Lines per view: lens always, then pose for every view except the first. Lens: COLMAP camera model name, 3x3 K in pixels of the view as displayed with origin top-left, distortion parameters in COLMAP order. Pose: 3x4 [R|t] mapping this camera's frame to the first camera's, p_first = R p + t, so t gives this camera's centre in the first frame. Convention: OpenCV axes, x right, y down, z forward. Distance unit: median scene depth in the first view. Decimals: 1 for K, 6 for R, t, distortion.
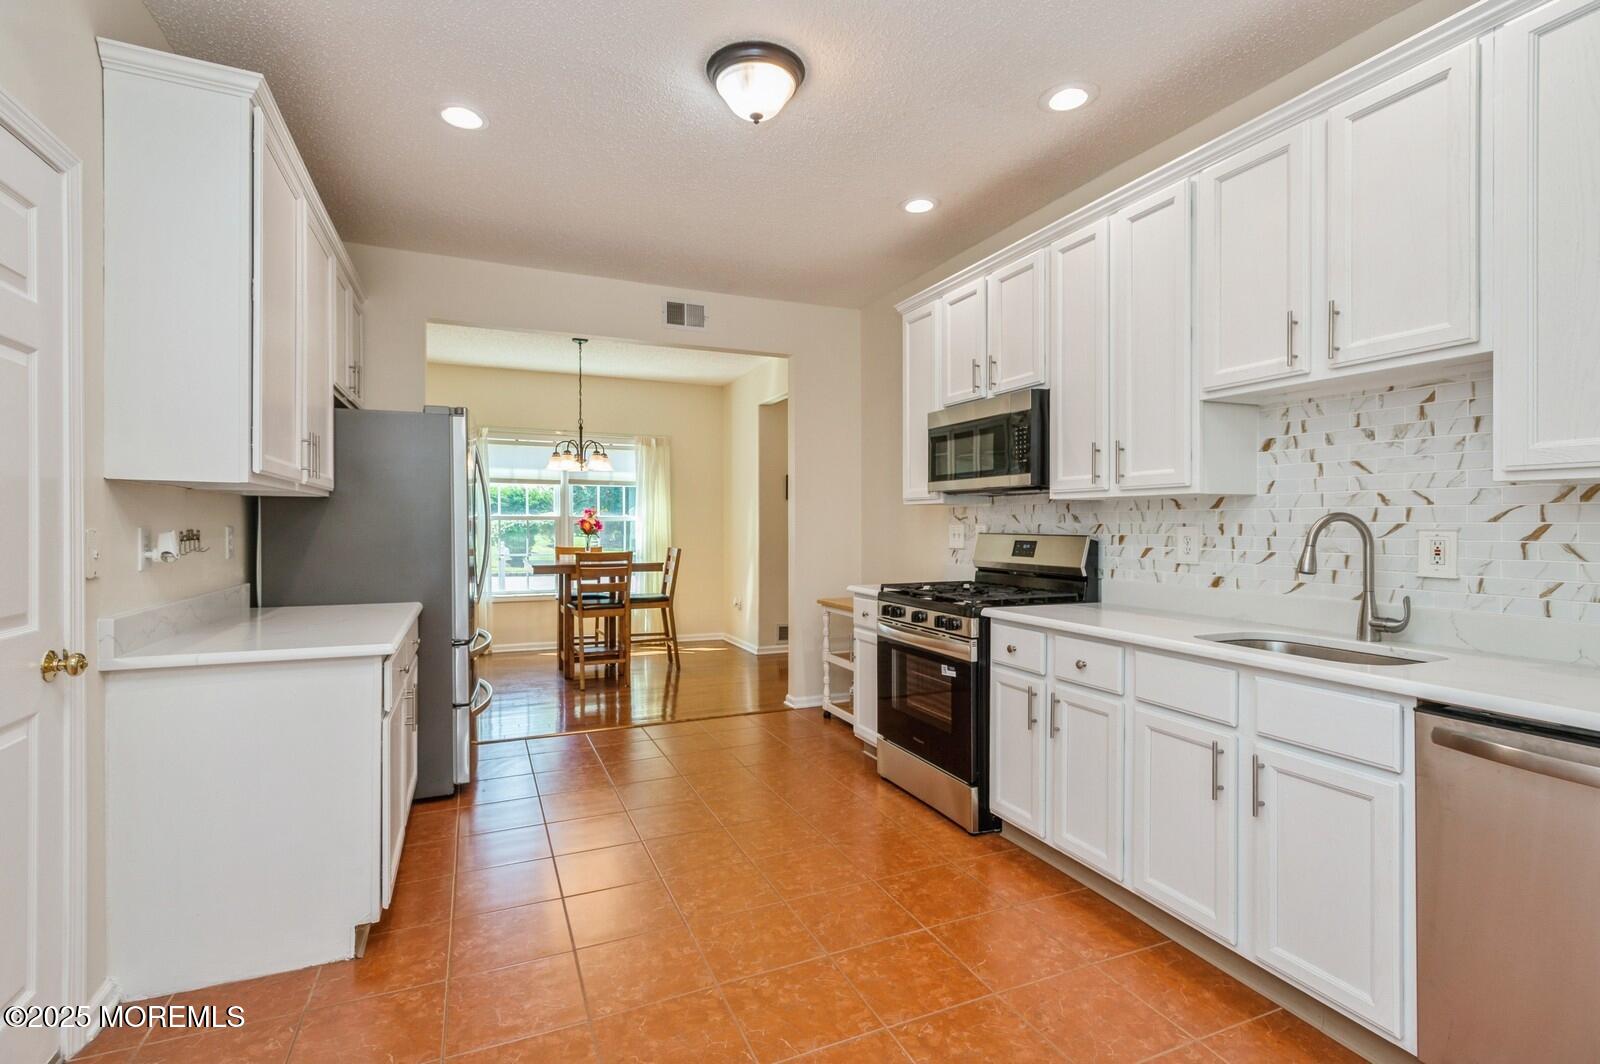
lens RADIAL K [[754.7, 0, 796.2], [0, 754.7, 527.2], [0, 0, 1]] dist [0.017015, 0.000762]
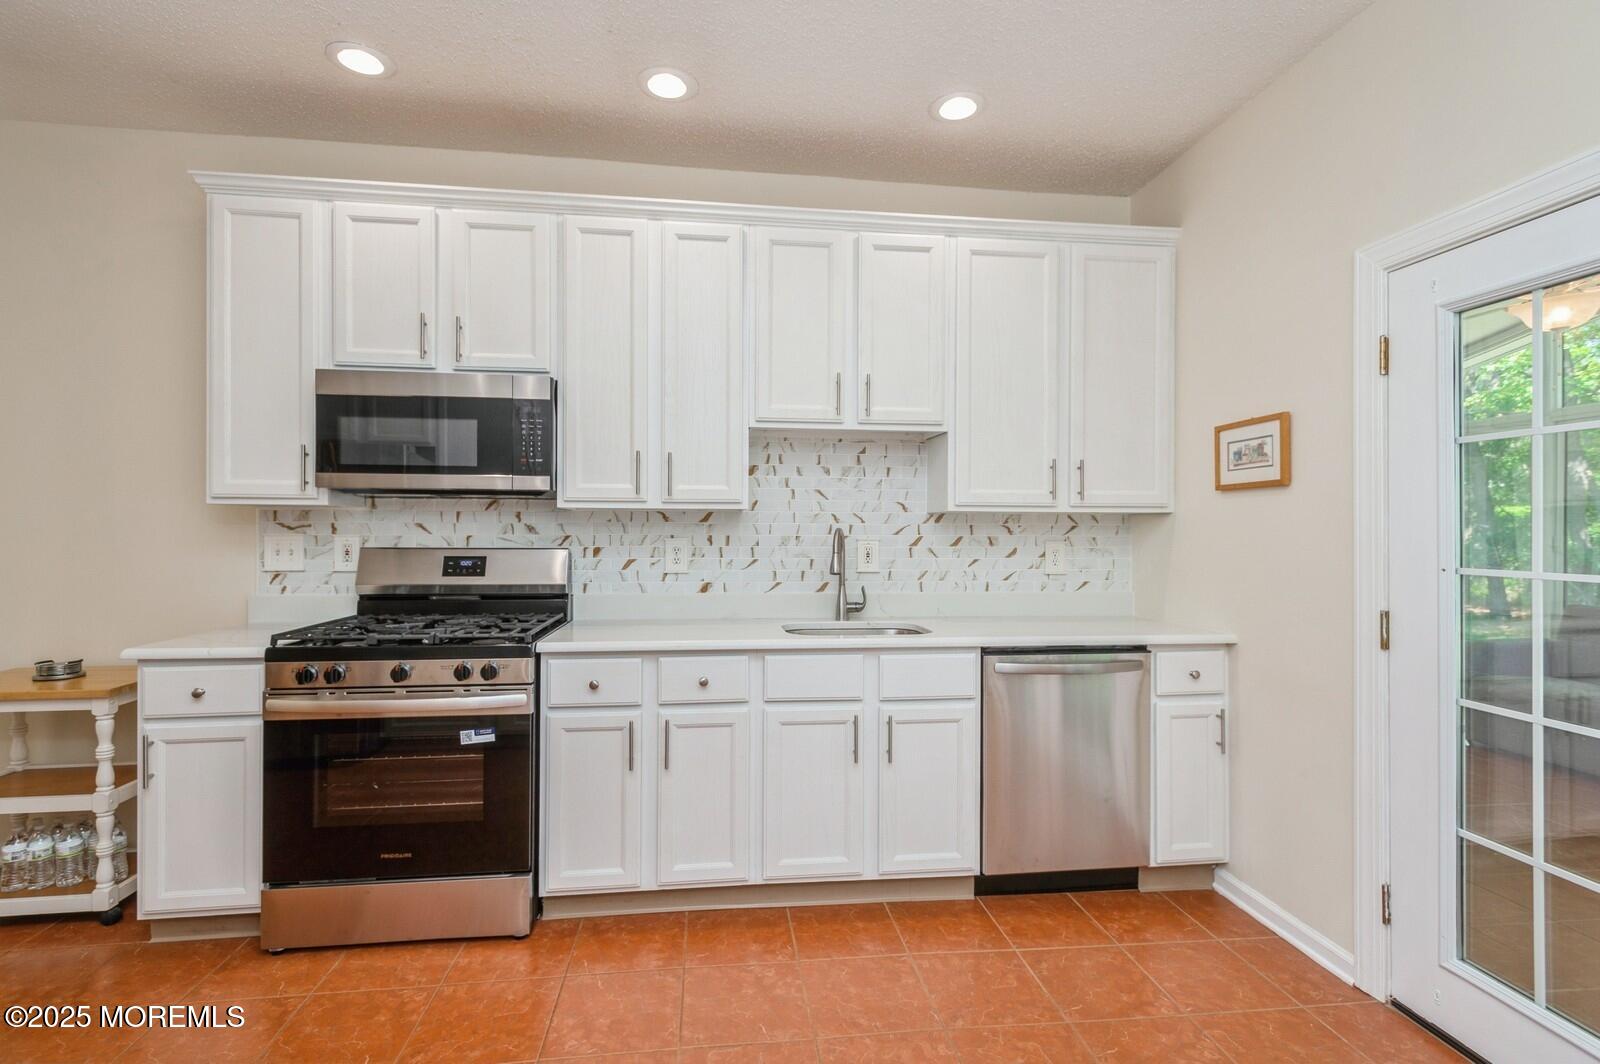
lens RADIAL K [[754.7, 0, 798.0], [0, 754.7, 530.3], [0, 0, 1]] dist [0.017015, 0.000762]
pose [[0.276524, 0.001982, 0.961005, -0.479420], [0.001297, 0.999996, -0.002436, -0.009490], [-0.961006, 0.001920, 0.276520, 0.561273]]
